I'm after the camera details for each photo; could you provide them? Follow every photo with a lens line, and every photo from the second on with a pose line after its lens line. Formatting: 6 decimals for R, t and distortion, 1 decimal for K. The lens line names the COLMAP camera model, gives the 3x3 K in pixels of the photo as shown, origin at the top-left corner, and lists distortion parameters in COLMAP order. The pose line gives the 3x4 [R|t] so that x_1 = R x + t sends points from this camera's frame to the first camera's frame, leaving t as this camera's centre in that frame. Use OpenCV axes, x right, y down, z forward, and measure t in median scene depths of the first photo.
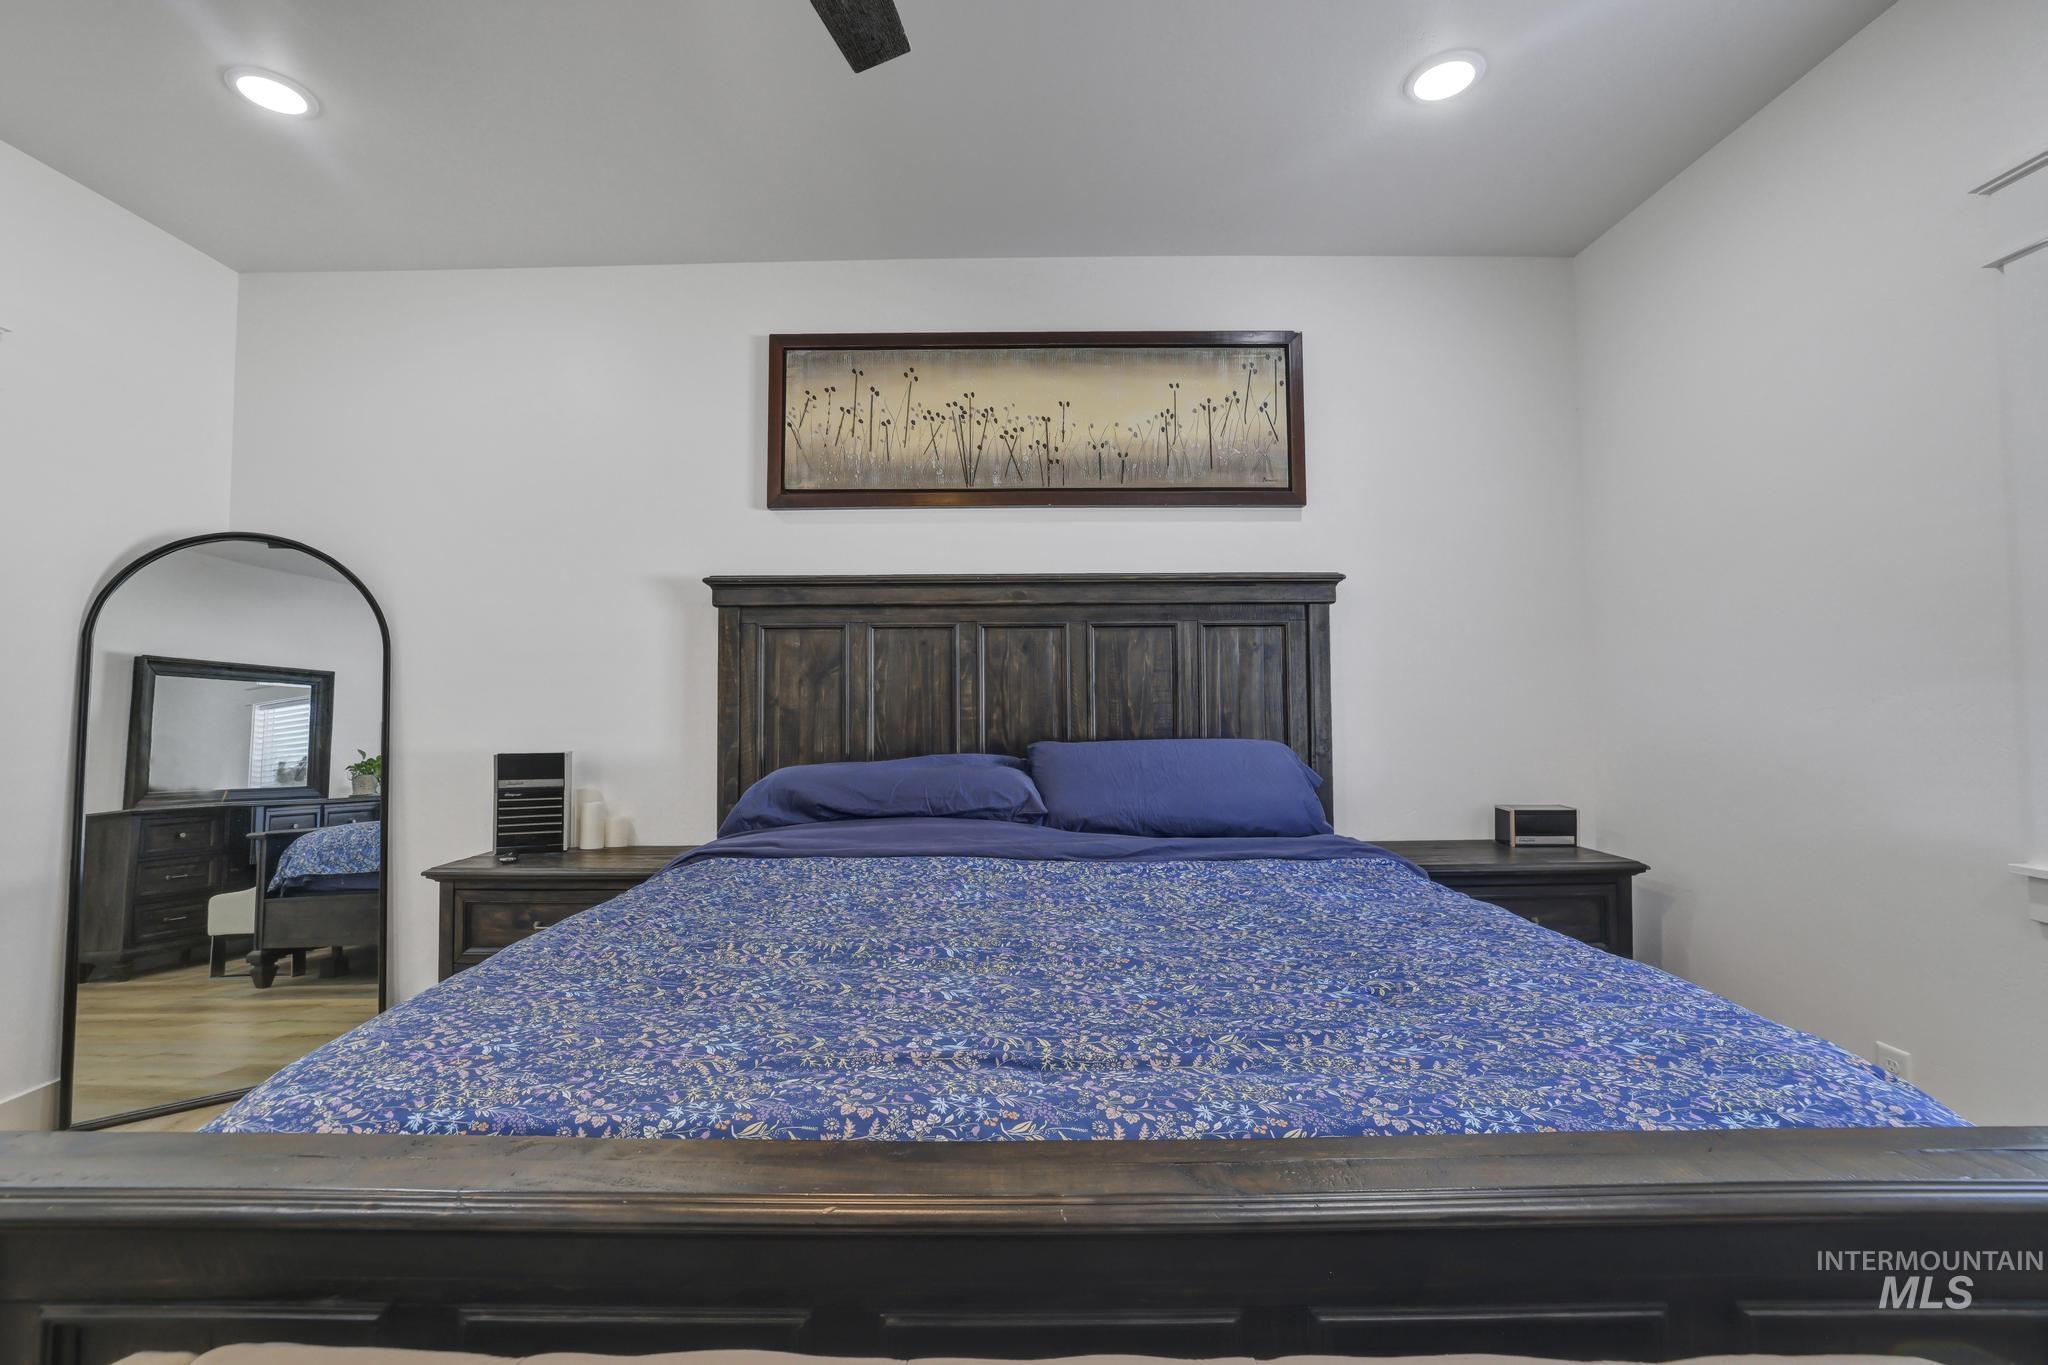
lens RADIAL K [[885.9, 0, 1027.3], [0, 885.9, 672.1], [0, 0, 1]] dist [-0.043153, 0.000026]
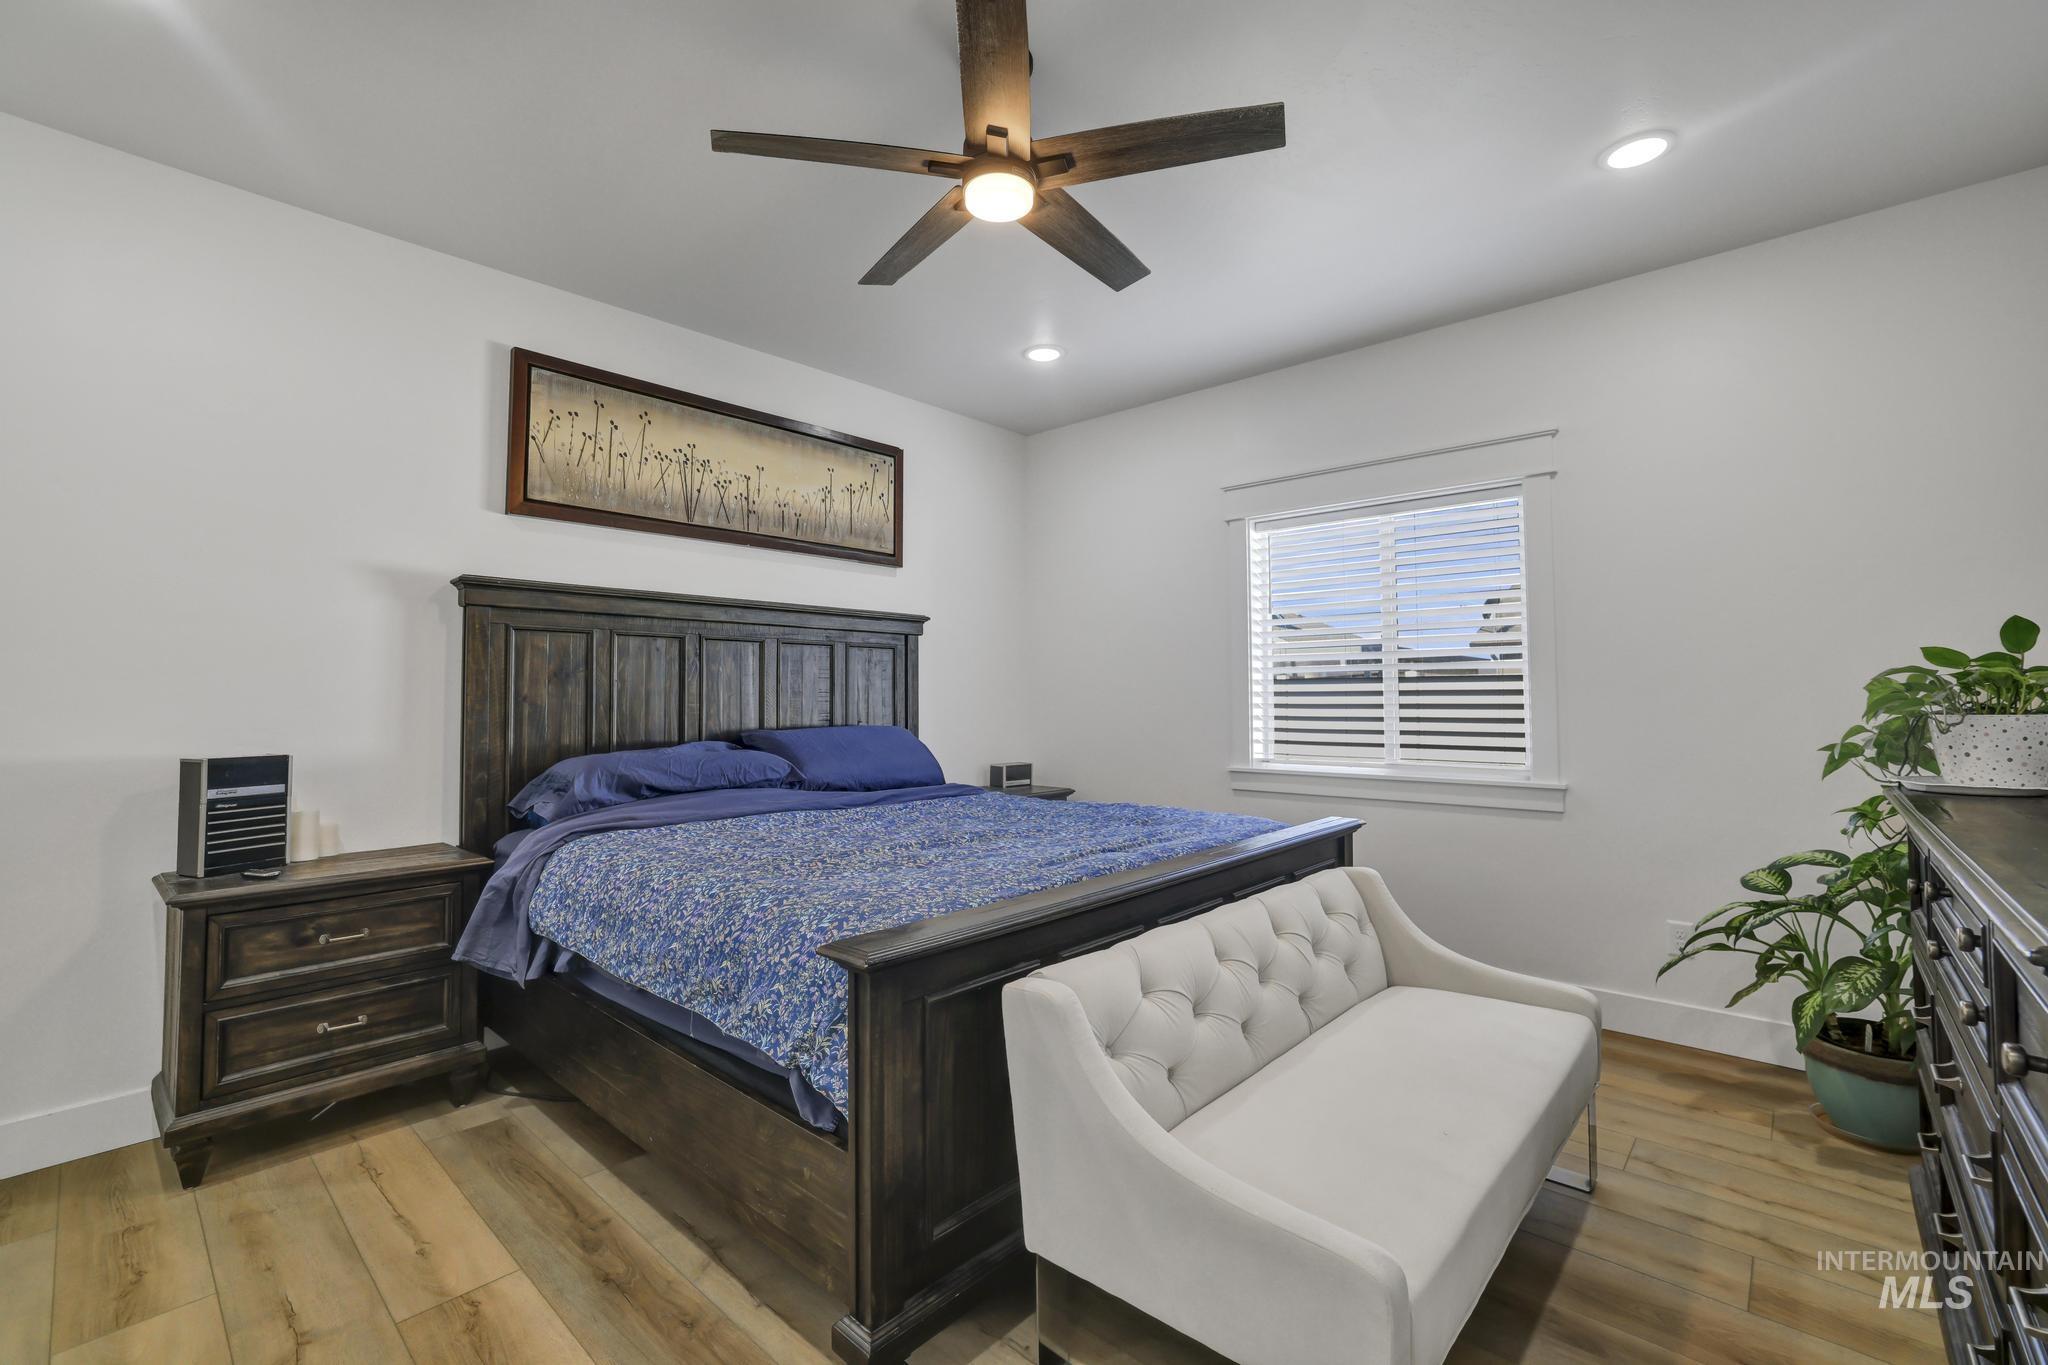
lens RADIAL K [[885.9, 0, 1015.4], [0, 885.9, 680.3], [0, 0, 1]] dist [-0.043153, 0.000026]
pose [[0.668092, 0.018526, 0.743848, -0.658162], [-0.019898, 0.999777, -0.007029, 0.006410], [-0.743813, -0.010105, 0.668311, -0.135971]]
